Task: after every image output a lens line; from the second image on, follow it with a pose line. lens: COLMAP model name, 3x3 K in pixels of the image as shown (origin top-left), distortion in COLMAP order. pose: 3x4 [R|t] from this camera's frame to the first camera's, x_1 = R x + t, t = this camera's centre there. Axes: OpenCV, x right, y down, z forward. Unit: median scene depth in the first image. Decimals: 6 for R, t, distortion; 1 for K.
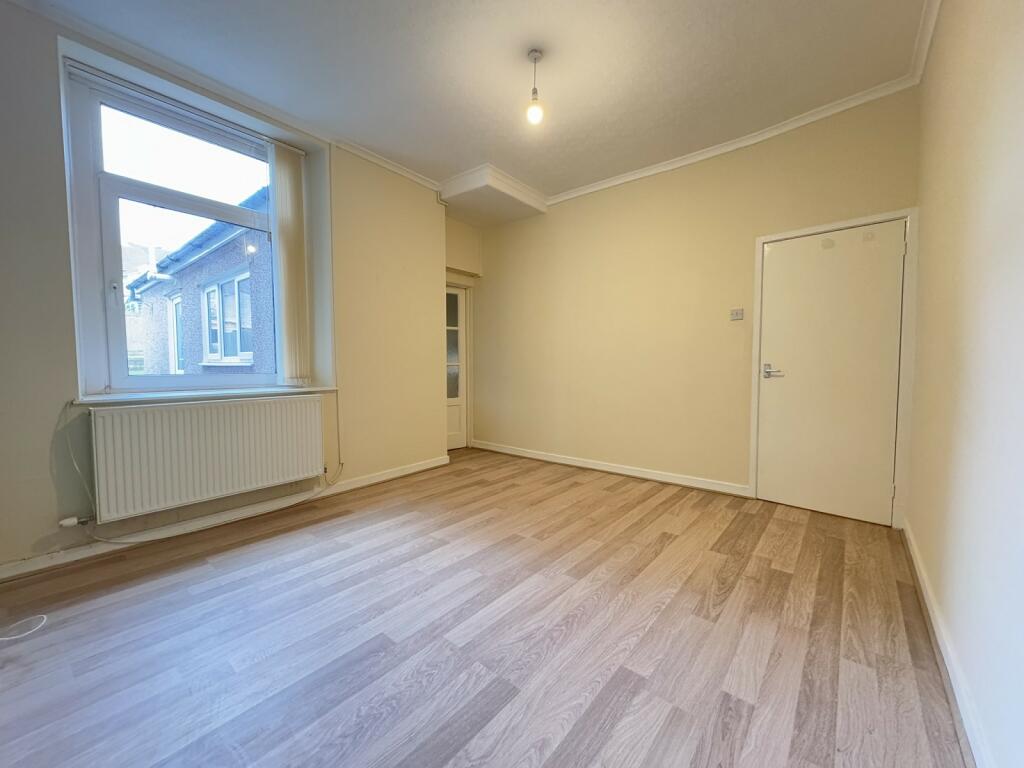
lens RADIAL K [[408.9, 0, 512.5], [0, 408.9, 383.9], [0, 0, 1]] dist [-0.002209, 0.000575]
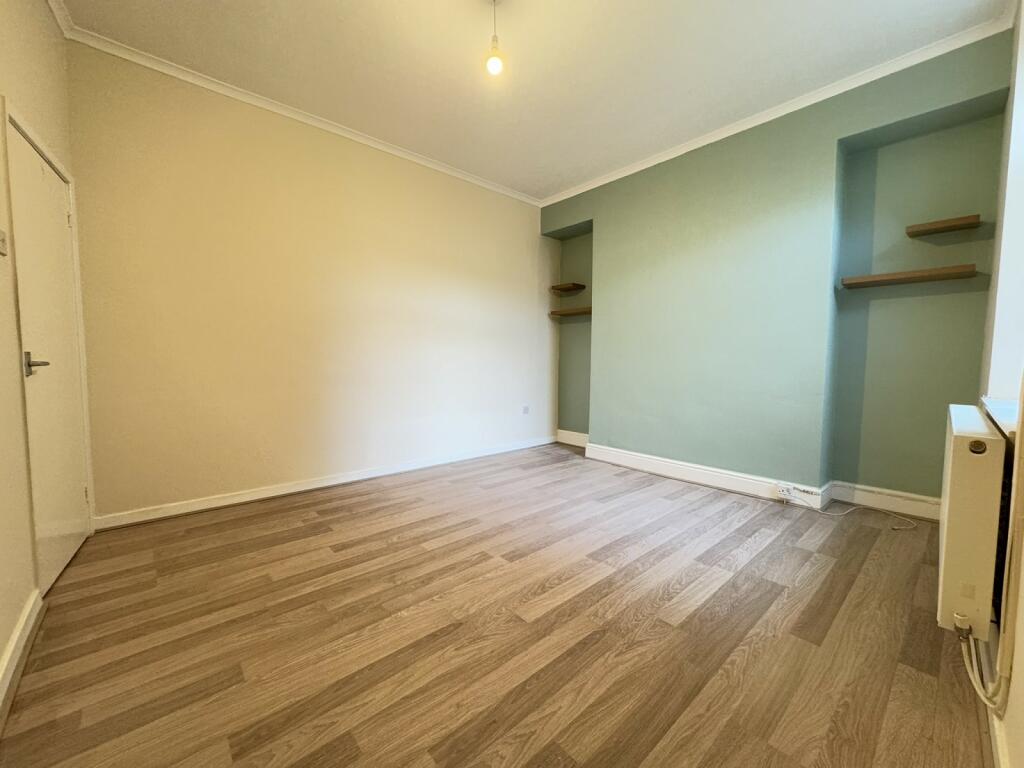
lens RADIAL K [[408.9, 0, 511.5], [0, 408.9, 382.8], [0, 0, 1]] dist [-0.002209, 0.000575]
pose [[-0.989185, -0.017879, 0.145581, -0.110617], [-0.000712, 0.993117, 0.117123, -0.088951], [-0.146673, 0.115753, -0.982389, 1.802599]]
